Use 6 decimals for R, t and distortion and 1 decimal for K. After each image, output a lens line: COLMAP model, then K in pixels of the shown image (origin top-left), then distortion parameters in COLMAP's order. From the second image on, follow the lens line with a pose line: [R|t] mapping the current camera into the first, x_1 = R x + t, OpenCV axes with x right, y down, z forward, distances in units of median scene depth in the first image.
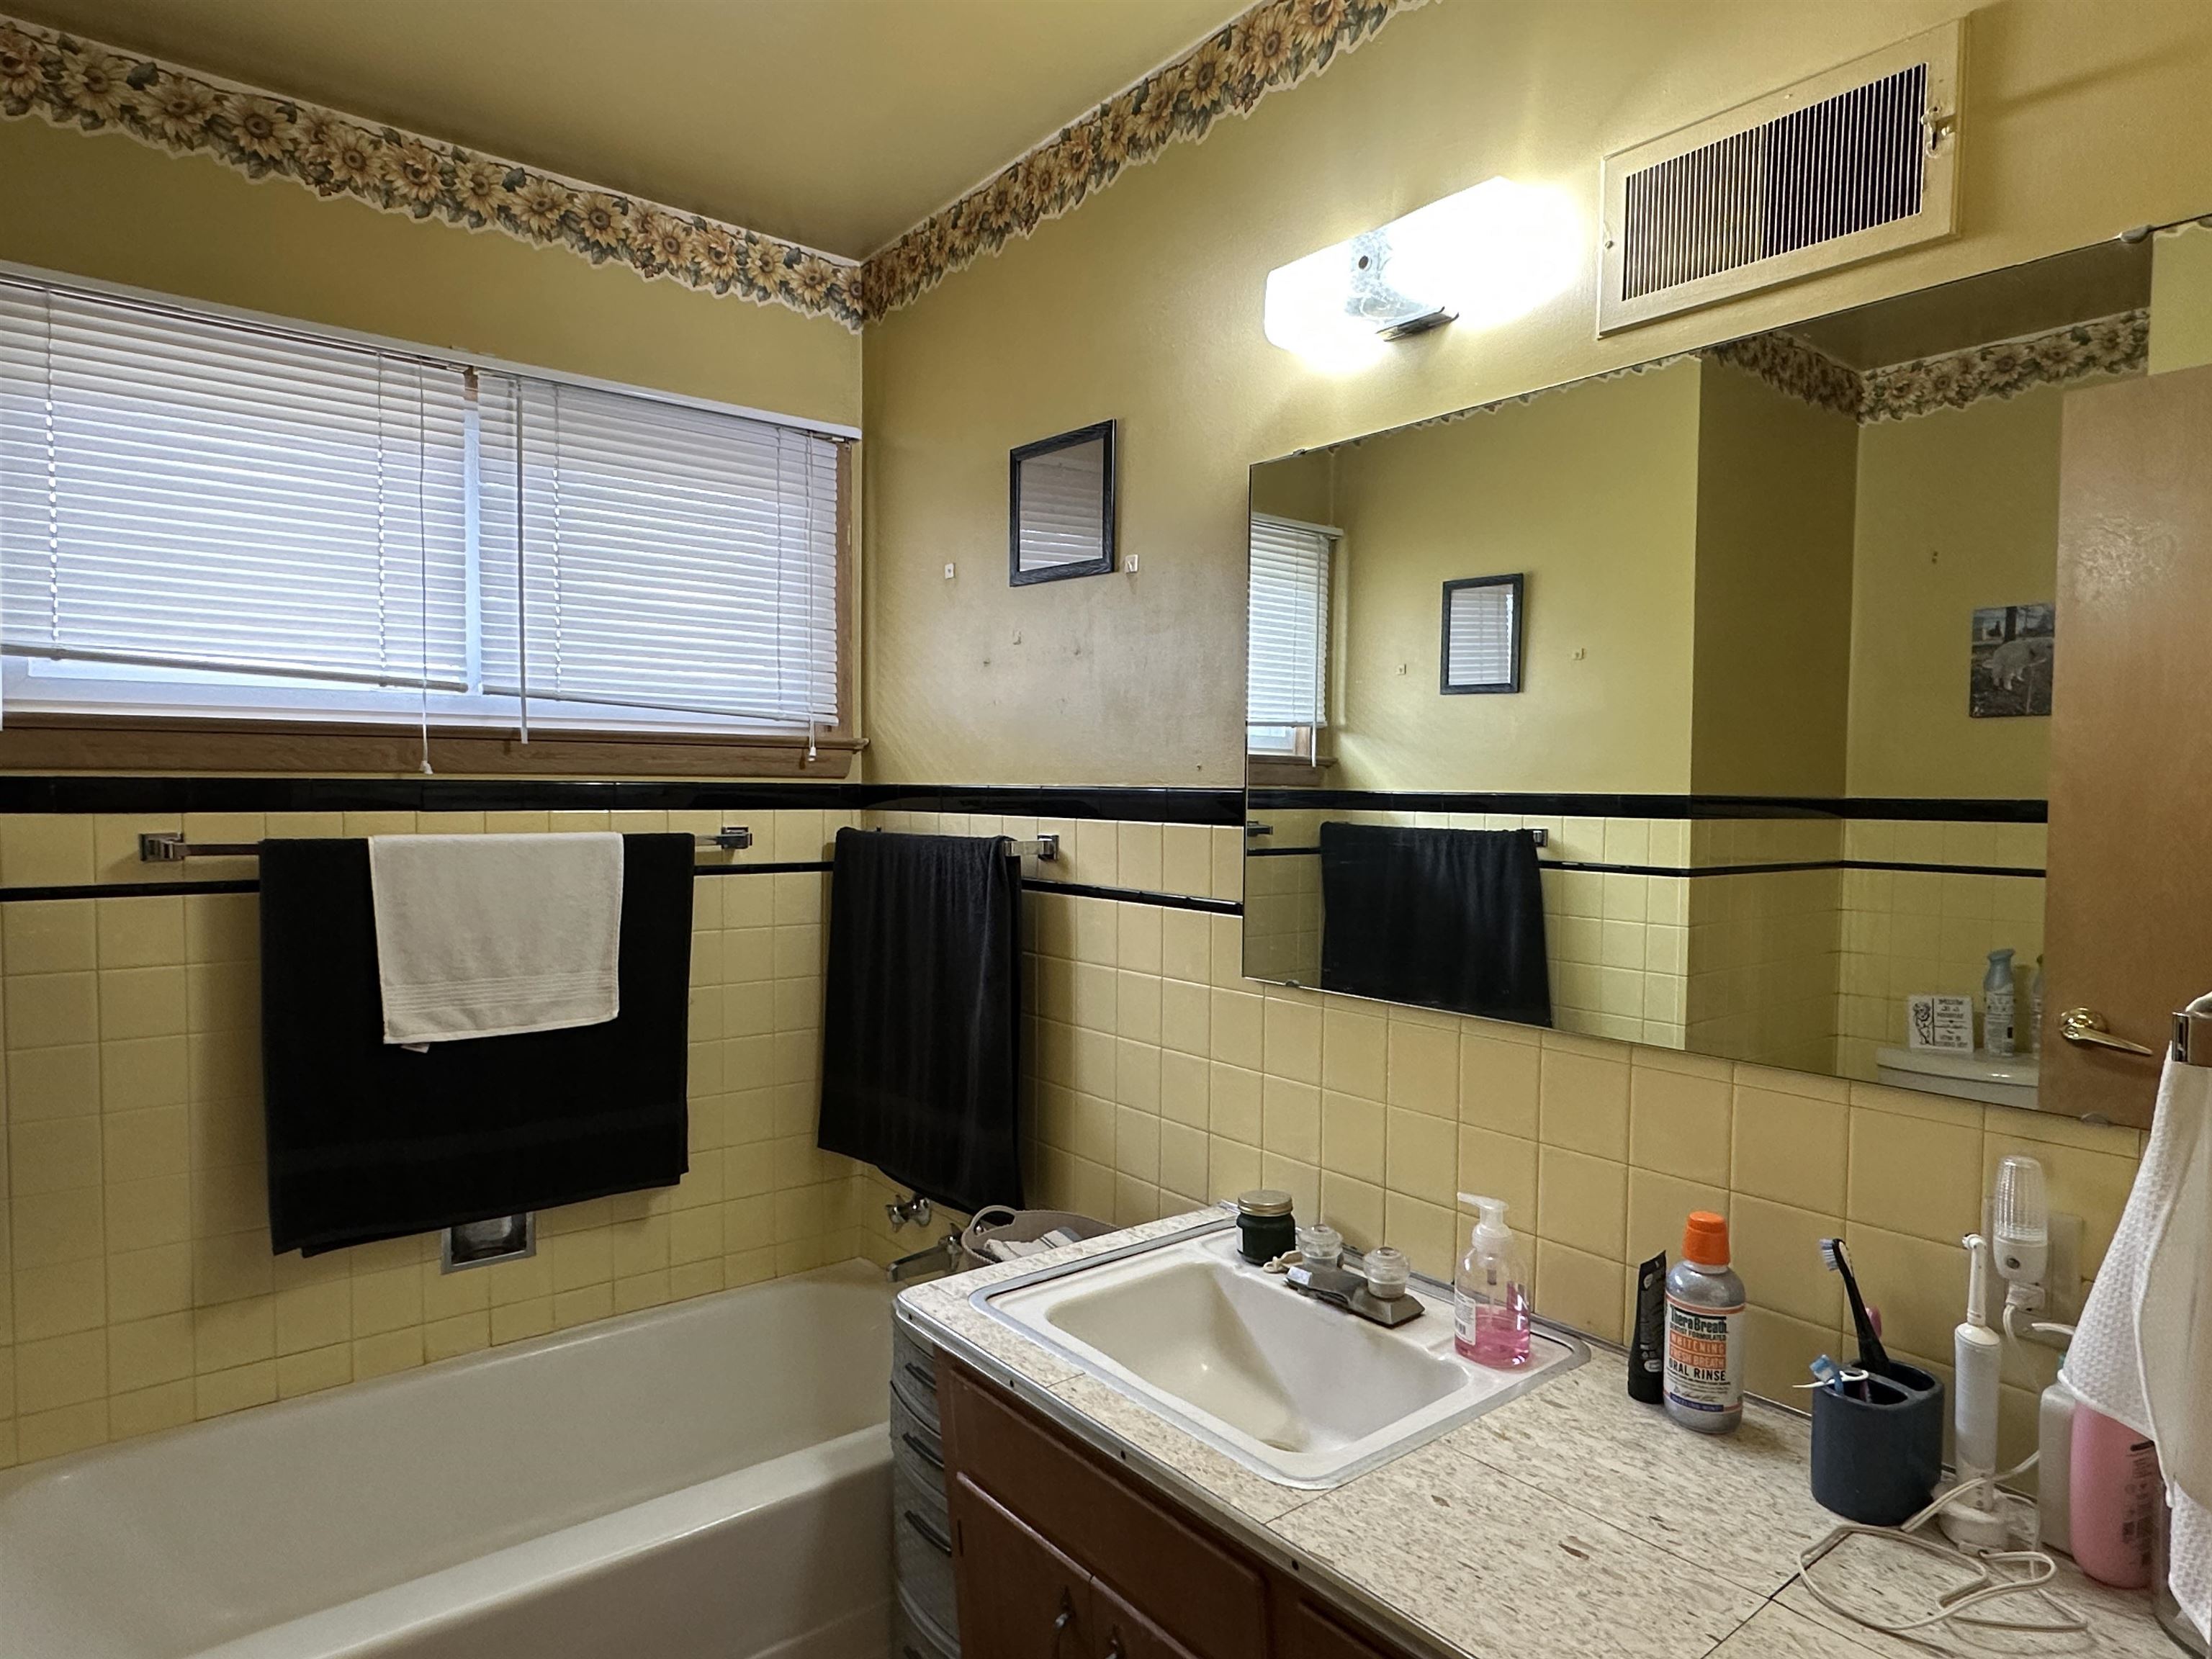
lens RADIAL K [[1286.9, 0, 1099.6], [0, 1286.9, 836.9], [0, 0, 1]] dist [0.005072, 0.001973]
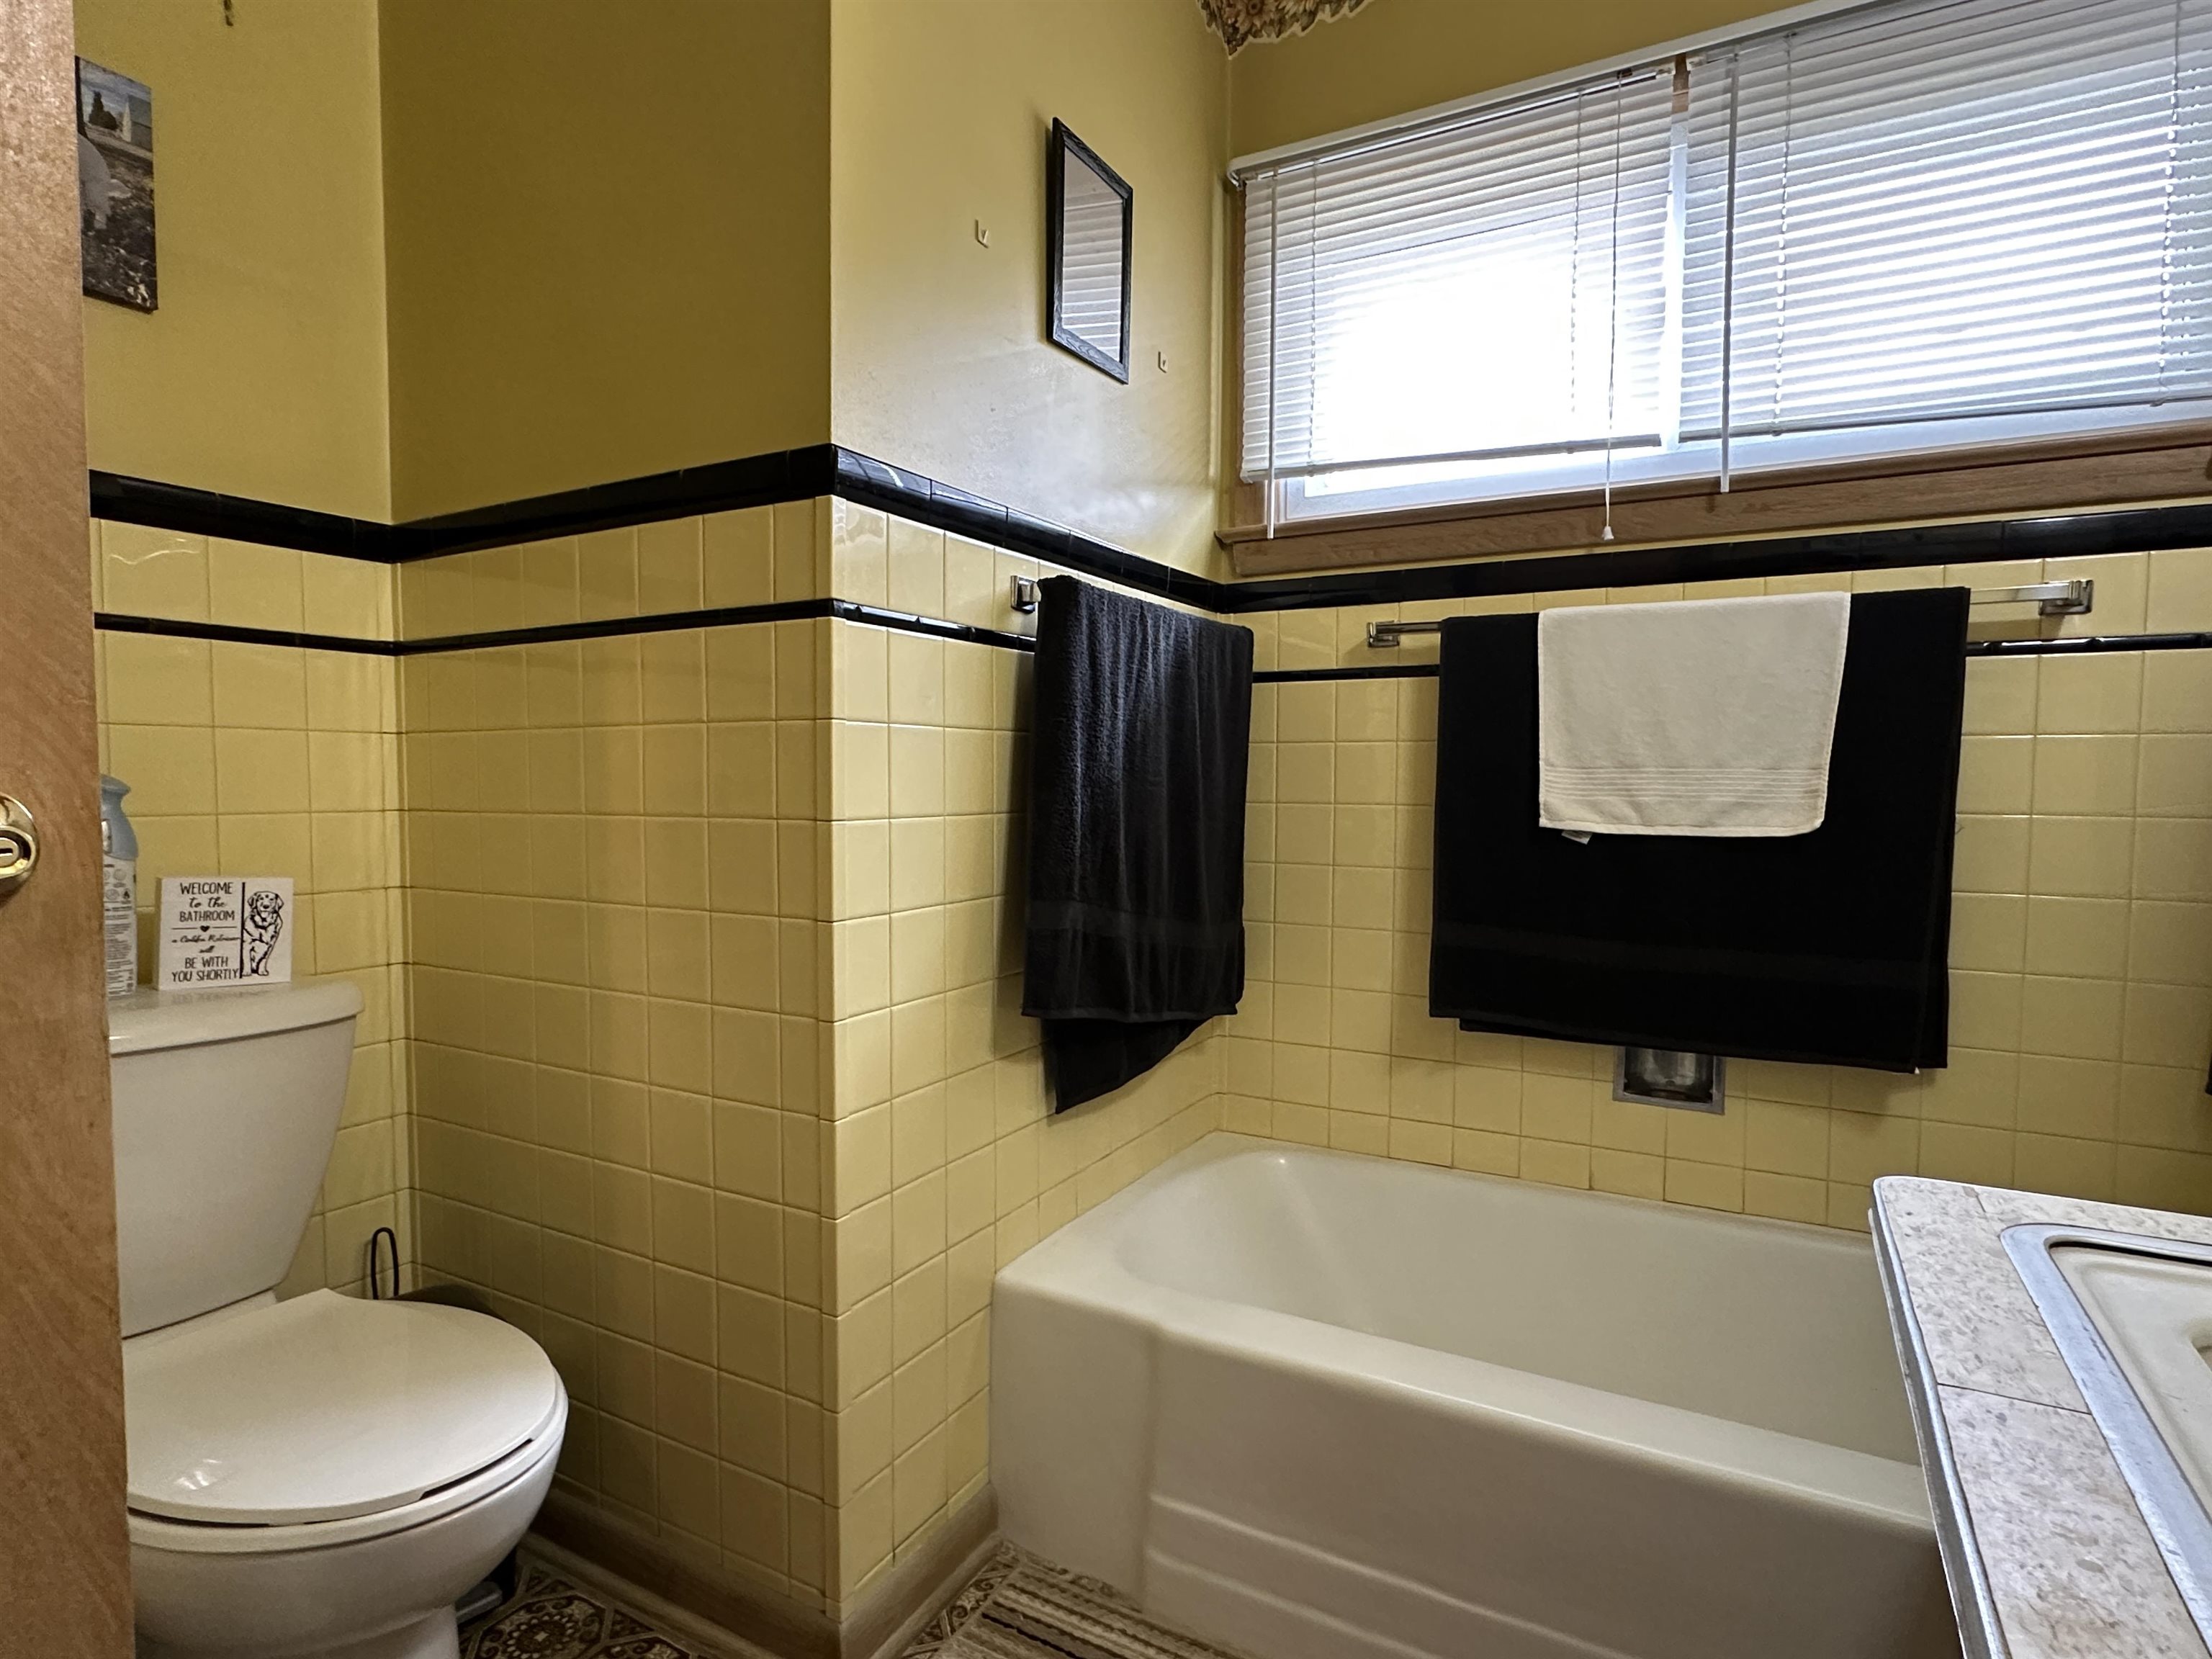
lens RADIAL K [[1180.1, 0, 1100.3], [0, 1180.1, 834.8], [0, 0, 1]] dist [-0.008060, -0.002088]
pose [[0.369459, 0.031674, -0.928707, 0.120729], [-0.038055, 0.999096, 0.018936, 0.152290], [0.928468, 0.028346, 0.370330, 0.356512]]
